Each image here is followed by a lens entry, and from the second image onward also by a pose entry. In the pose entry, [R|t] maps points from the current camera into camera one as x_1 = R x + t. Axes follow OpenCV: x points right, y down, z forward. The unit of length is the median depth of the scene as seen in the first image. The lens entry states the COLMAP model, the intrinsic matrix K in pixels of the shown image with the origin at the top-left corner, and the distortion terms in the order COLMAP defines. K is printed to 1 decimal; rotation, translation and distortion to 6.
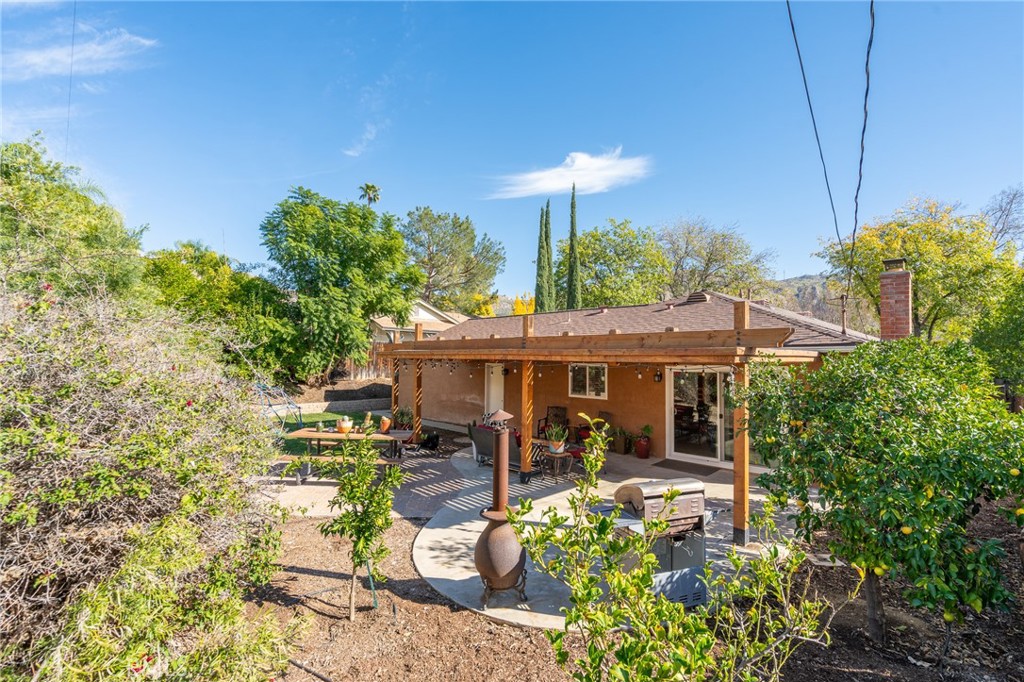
lens RADIAL K [[466.5, 0, 515.0], [0, 466.5, 341.1], [0, 0, 1]] dist [-0.004548, 0.000260]
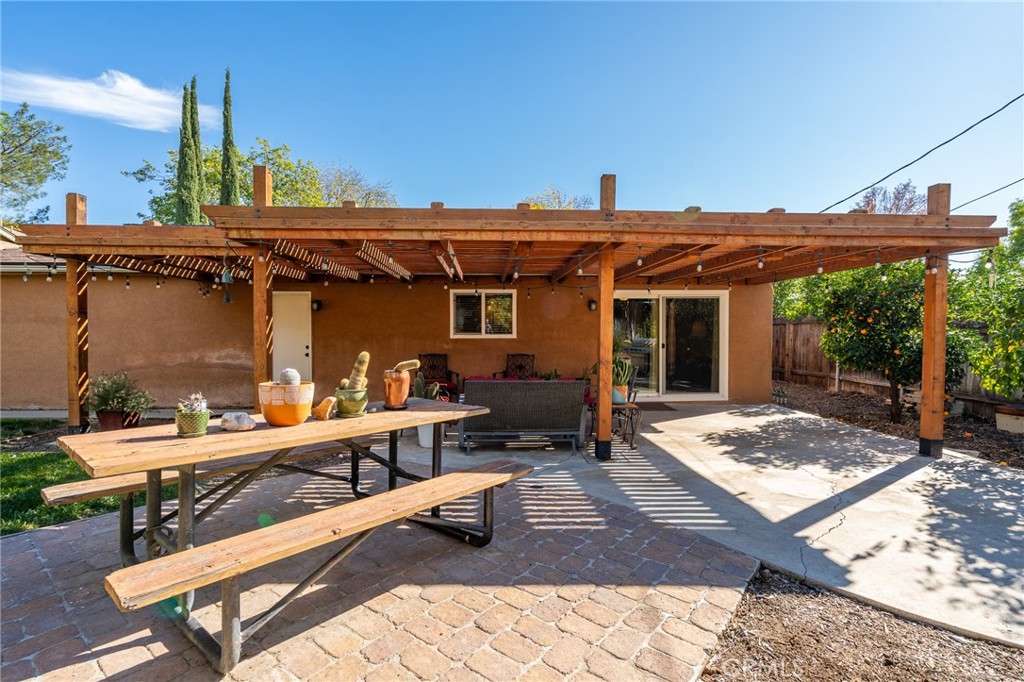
lens RADIAL K [[466.5, 0, 510.0], [0, 466.5, 344.5], [0, 0, 1]] dist [-0.004548, 0.000260]
pose [[0.670915, -0.031599, 0.740860, -0.274094], [-0.021103, 0.997873, 0.061672, 0.068229], [-0.741234, -0.057011, 0.668822, 0.384381]]
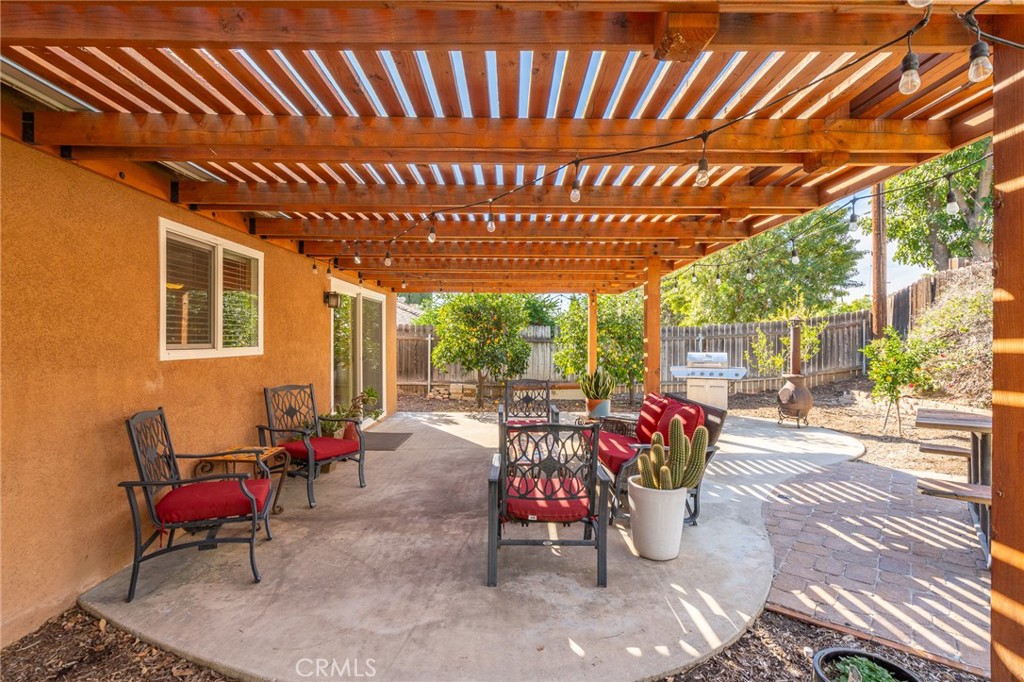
lens RADIAL K [[466.5, 0, 511.6], [0, 466.5, 340.6], [0, 0, 1]] dist [-0.004548, 0.000260]
pose [[-0.707509, -0.009310, 0.706643, -0.141323], [-0.028139, 0.999491, -0.015006, 0.087281], [-0.706143, -0.030501, -0.707412, 0.846793]]
